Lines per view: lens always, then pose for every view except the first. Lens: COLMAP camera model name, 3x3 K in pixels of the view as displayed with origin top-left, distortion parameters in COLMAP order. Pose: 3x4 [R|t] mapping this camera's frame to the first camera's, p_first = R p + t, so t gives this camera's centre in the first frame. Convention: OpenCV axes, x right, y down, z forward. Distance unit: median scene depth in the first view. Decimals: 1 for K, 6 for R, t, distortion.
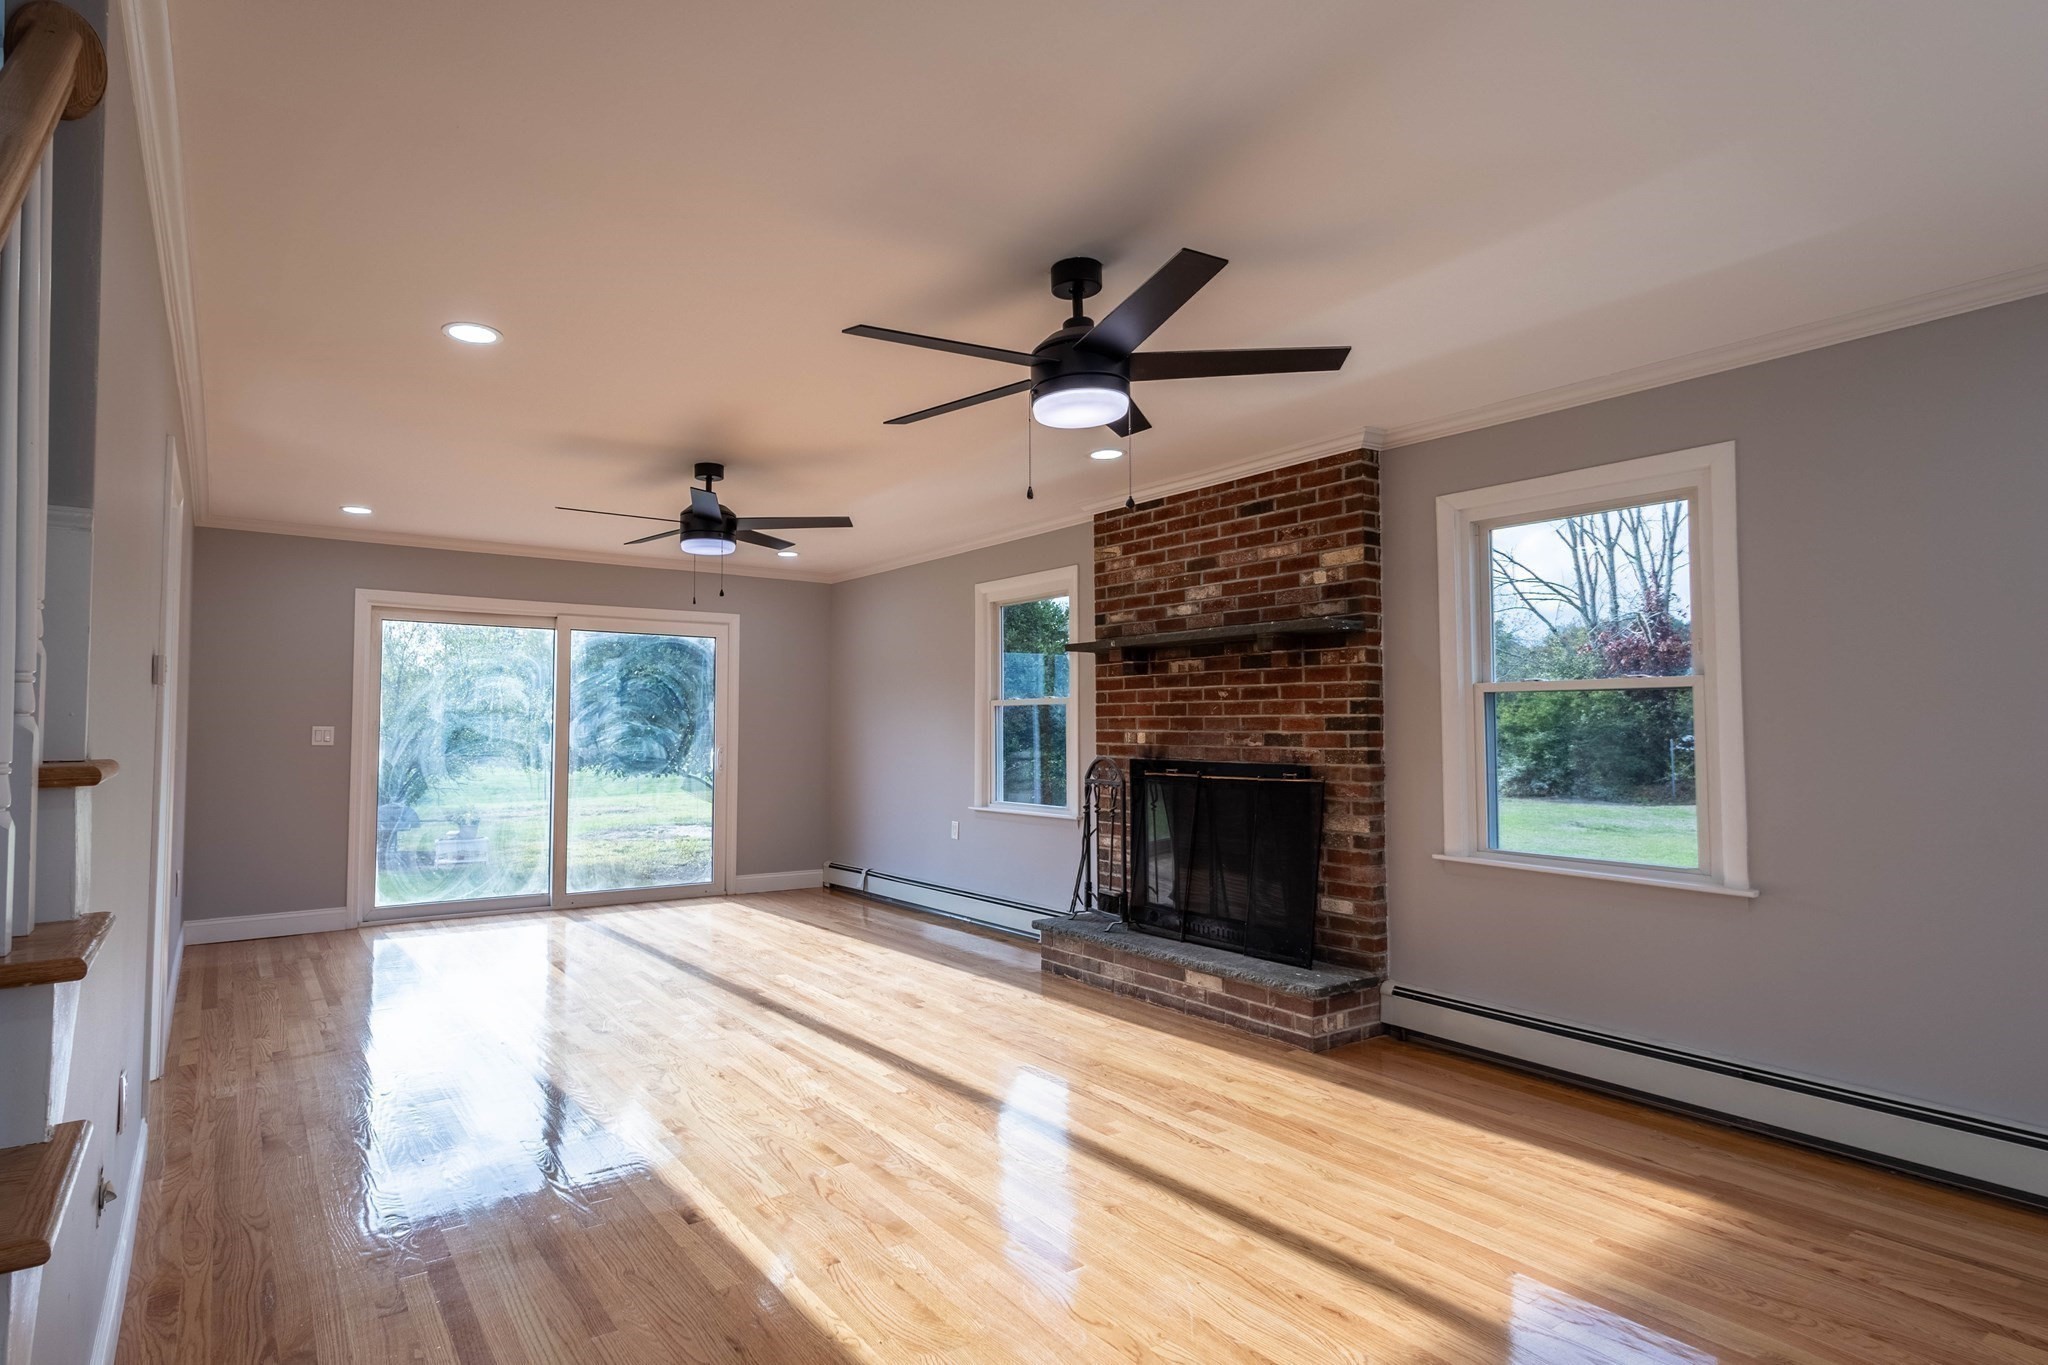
lens RADIAL K [[1161.0, 0, 1021.1], [0, 1161.0, 675.6], [0, 0, 1]] dist [-0.004933, -0.000122]
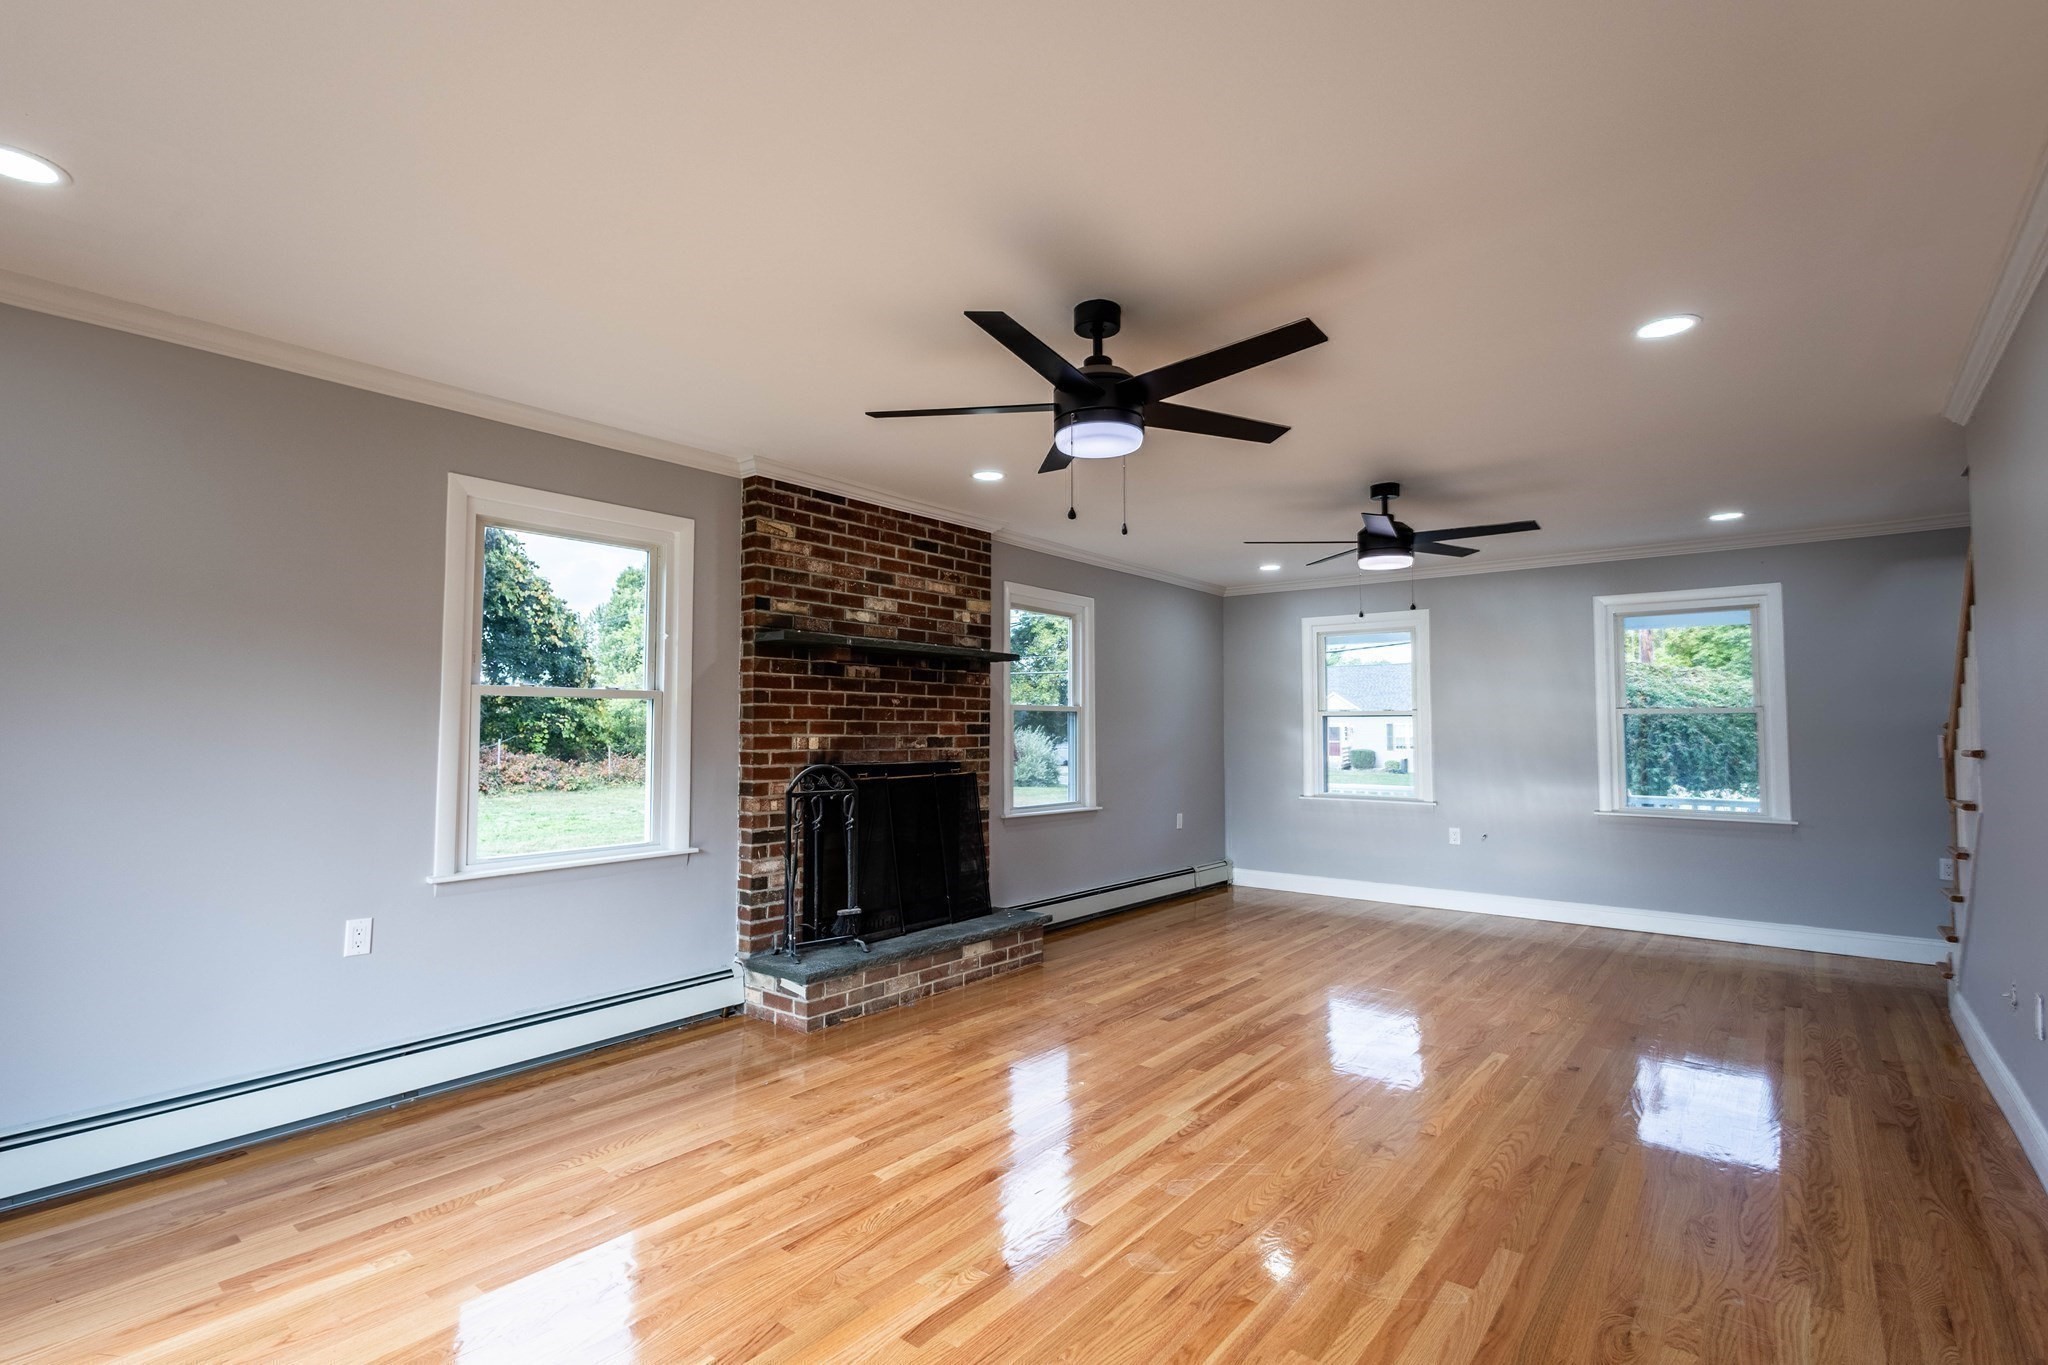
lens RADIAL K [[891.4, 0, 1016.0], [0, 891.4, 693.9], [0, 0, 1]] dist [0.001942, 0.000100]
pose [[-0.245200, 0.046425, 0.968360, -0.671871], [-0.038544, 0.997596, -0.057587, 0.052999], [-0.968706, -0.051445, -0.242821, 1.096673]]
